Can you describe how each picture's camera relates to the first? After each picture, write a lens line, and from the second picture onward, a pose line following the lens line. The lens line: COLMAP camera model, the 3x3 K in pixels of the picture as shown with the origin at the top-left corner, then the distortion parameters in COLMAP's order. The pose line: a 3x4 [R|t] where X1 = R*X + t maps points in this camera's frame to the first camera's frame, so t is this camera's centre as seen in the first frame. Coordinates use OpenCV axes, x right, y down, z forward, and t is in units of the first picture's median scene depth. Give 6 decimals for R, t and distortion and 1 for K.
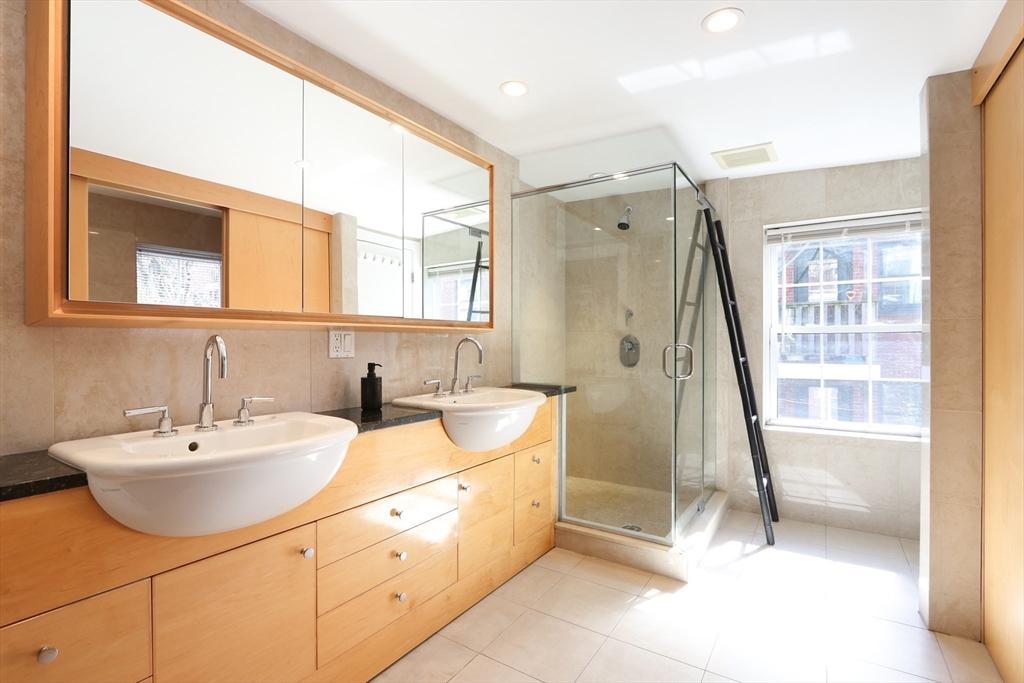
lens RADIAL K [[467.0, 0, 539.8], [0, 467.0, 344.8], [0, 0, 1]] dist [-0.010811, 0.005732]
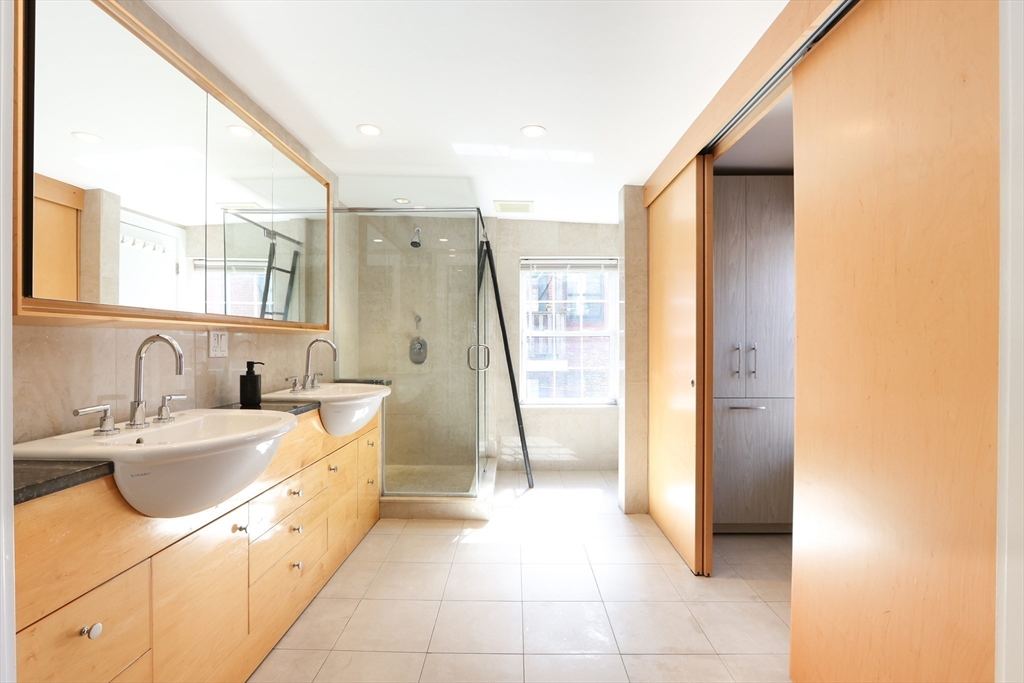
lens RADIAL K [[467.0, 0, 518.1], [0, 467.0, 341.8], [0, 0, 1]] dist [-0.010811, 0.005732]
pose [[0.843474, 0.007518, 0.537118, -0.296881], [-0.004763, 0.999967, -0.006516, -0.001395], [-0.537149, 0.002938, 0.843482, -0.164869]]
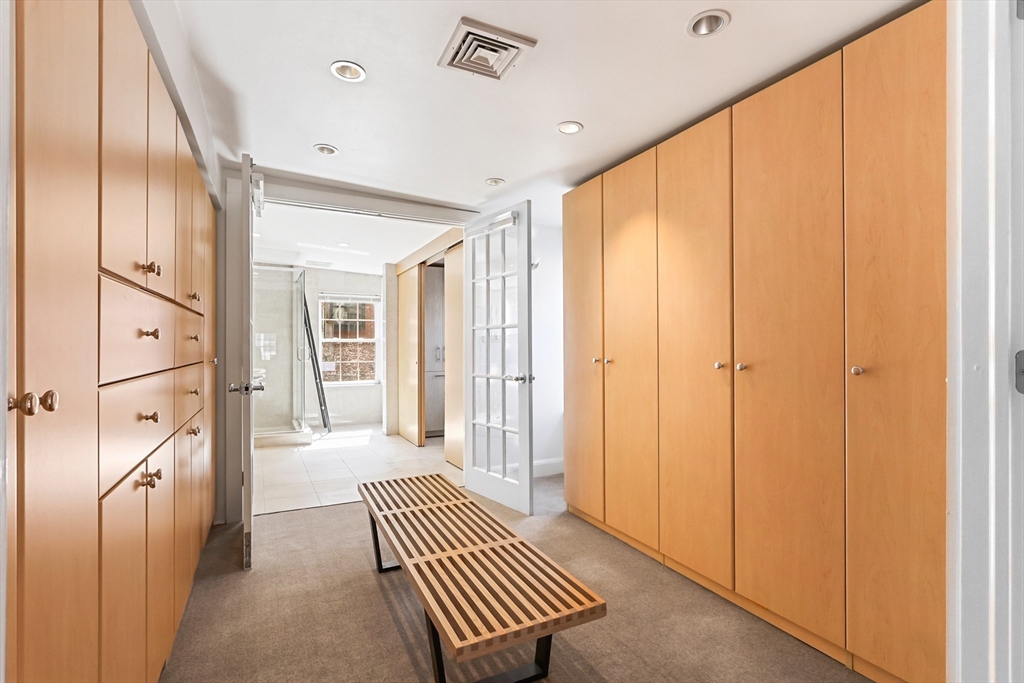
lens RADIAL K [[467.0, 0, 510.0], [0, 467.0, 344.2], [0, 0, 1]] dist [-0.010811, 0.005732]
pose [[0.489614, 0.009223, 0.871890, -1.144816], [0.002421, 0.999926, -0.011937, 0.014866], [-0.871936, 0.007956, 0.489556, -0.975549]]
